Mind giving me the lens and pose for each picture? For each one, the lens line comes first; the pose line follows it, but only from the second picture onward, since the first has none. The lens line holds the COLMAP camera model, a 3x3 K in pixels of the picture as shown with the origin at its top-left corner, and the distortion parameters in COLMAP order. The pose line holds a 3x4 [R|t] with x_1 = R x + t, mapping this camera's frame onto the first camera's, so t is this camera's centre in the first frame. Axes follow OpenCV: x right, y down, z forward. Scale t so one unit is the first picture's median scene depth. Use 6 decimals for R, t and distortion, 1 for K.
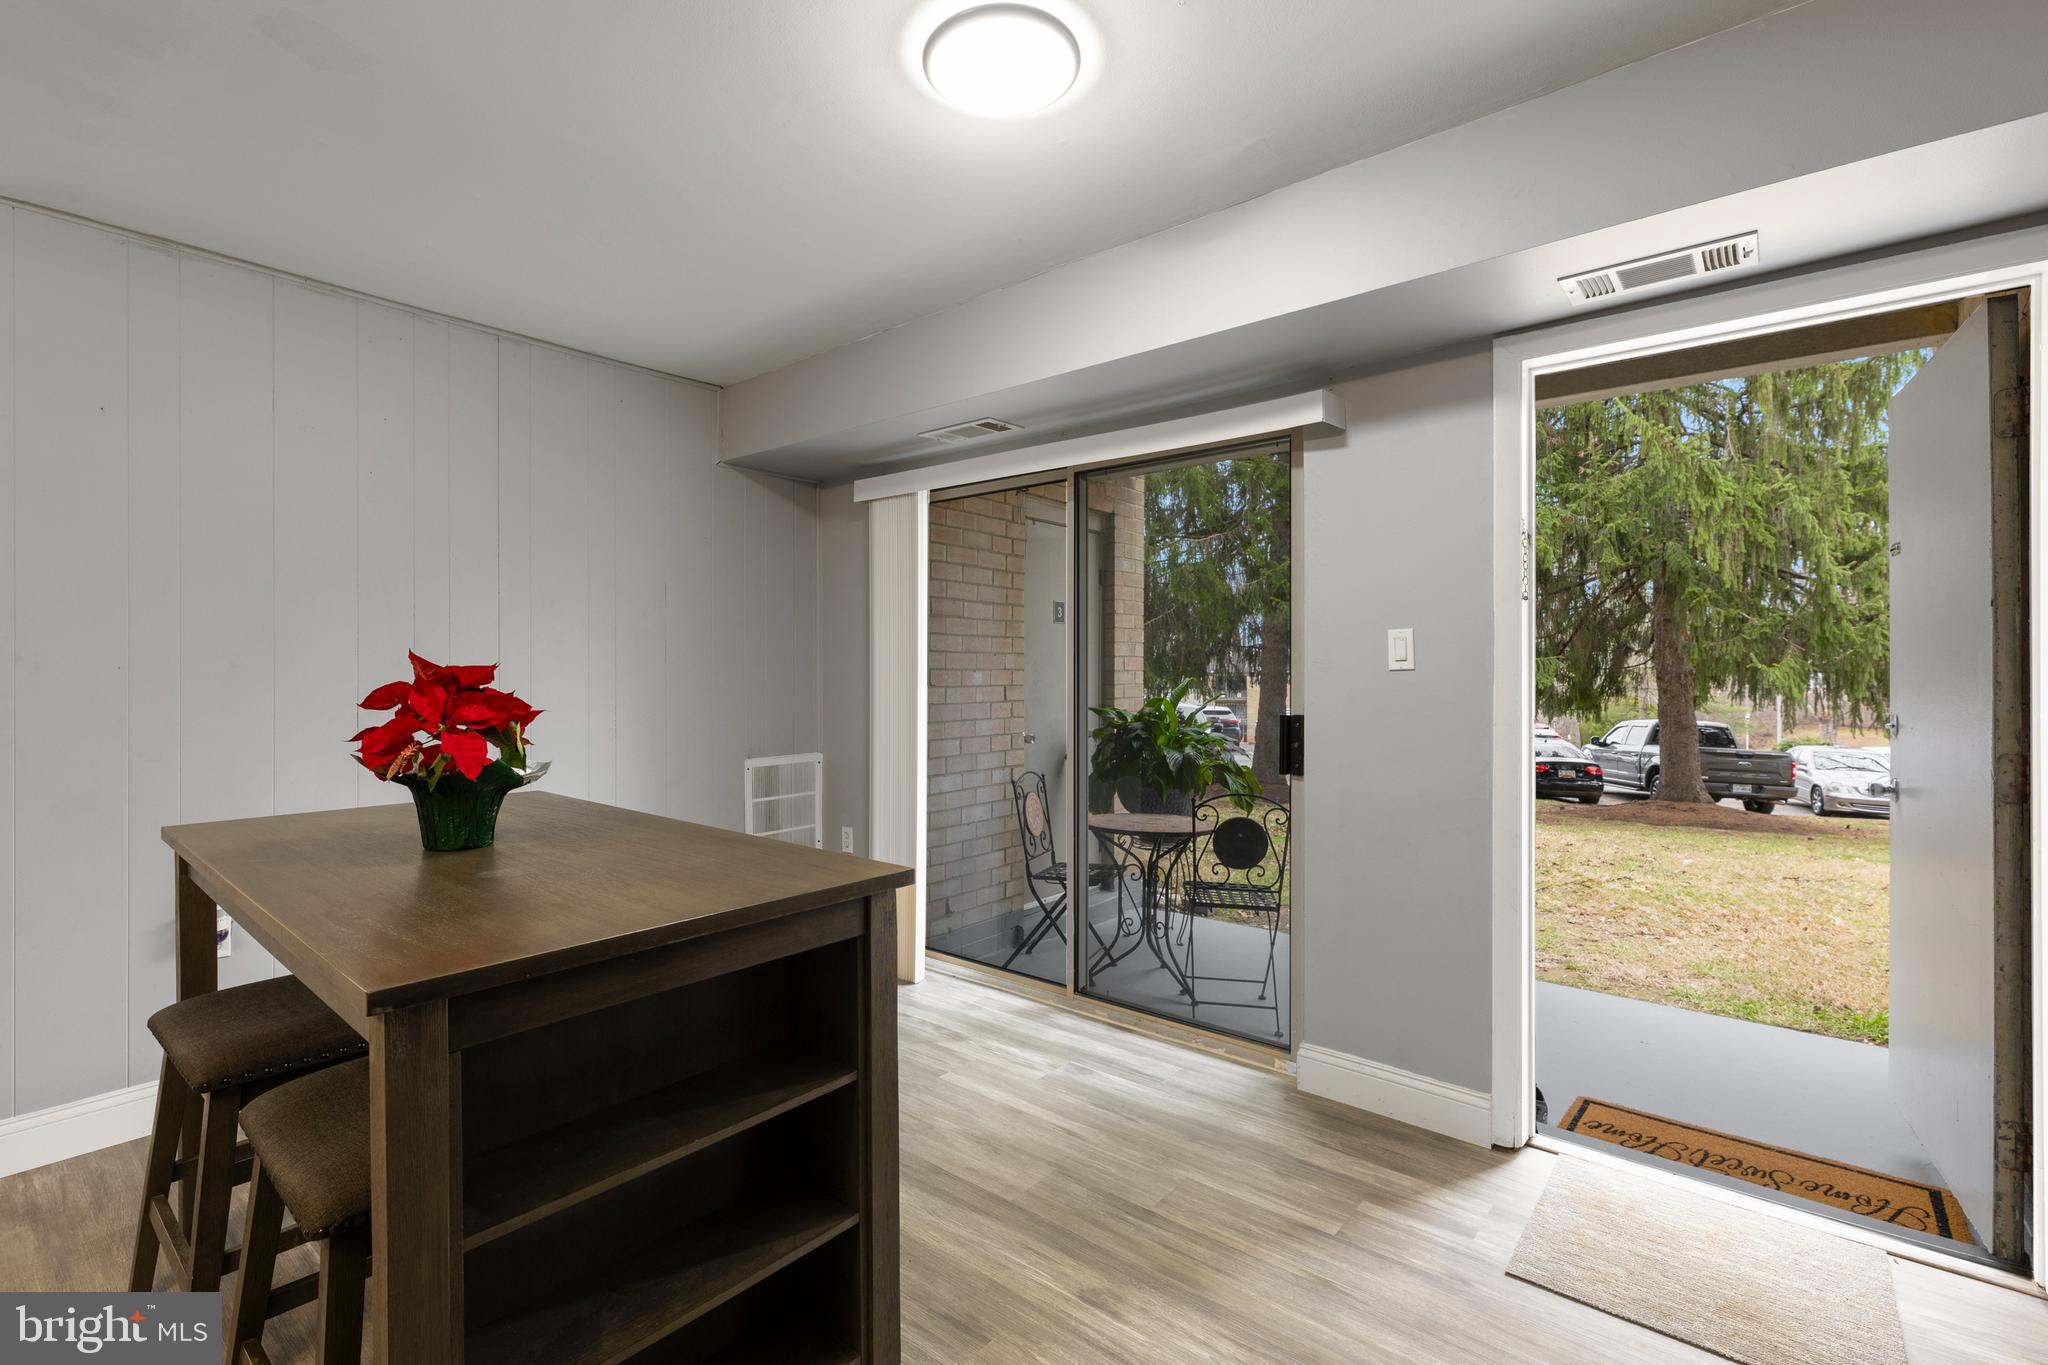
lens RADIAL K [[919.3, 0, 1018.0], [0, 919.3, 680.5], [0, 0, 1]] dist [-0.000703, 0.000154]
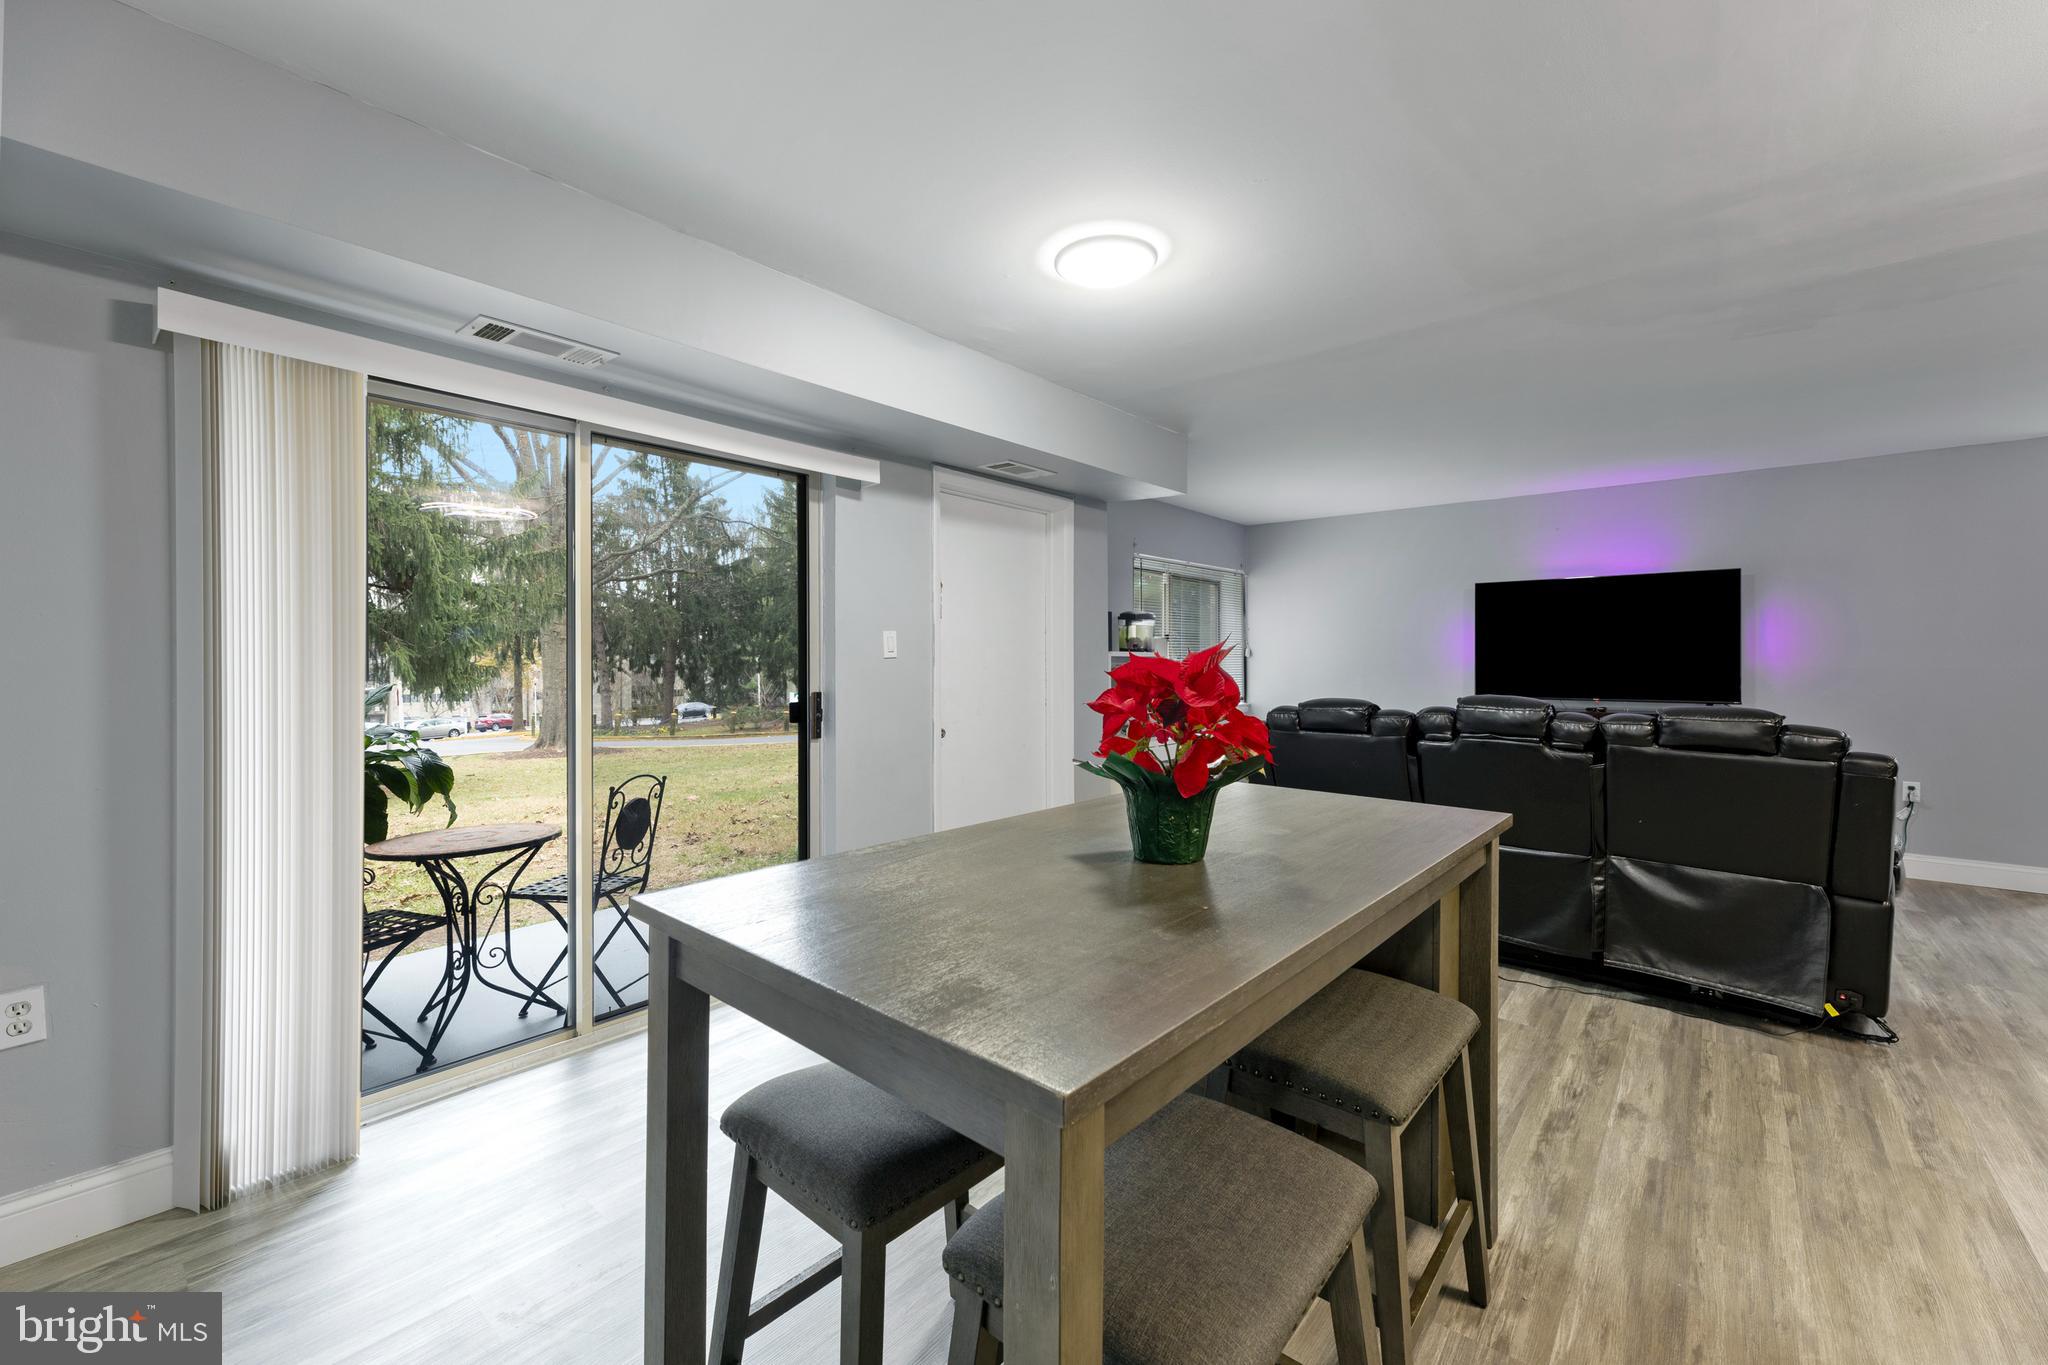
lens RADIAL K [[820.2, 0, 1019.7], [0, 820.2, 660.8], [0, 0, 1]] dist [-0.000537, -0.000086]
pose [[0.013871, -0.002637, 0.999900, -0.949636], [0.005659, 0.999981, 0.002558, -0.008791], [-0.999888, 0.005623, 0.013886, 0.770968]]
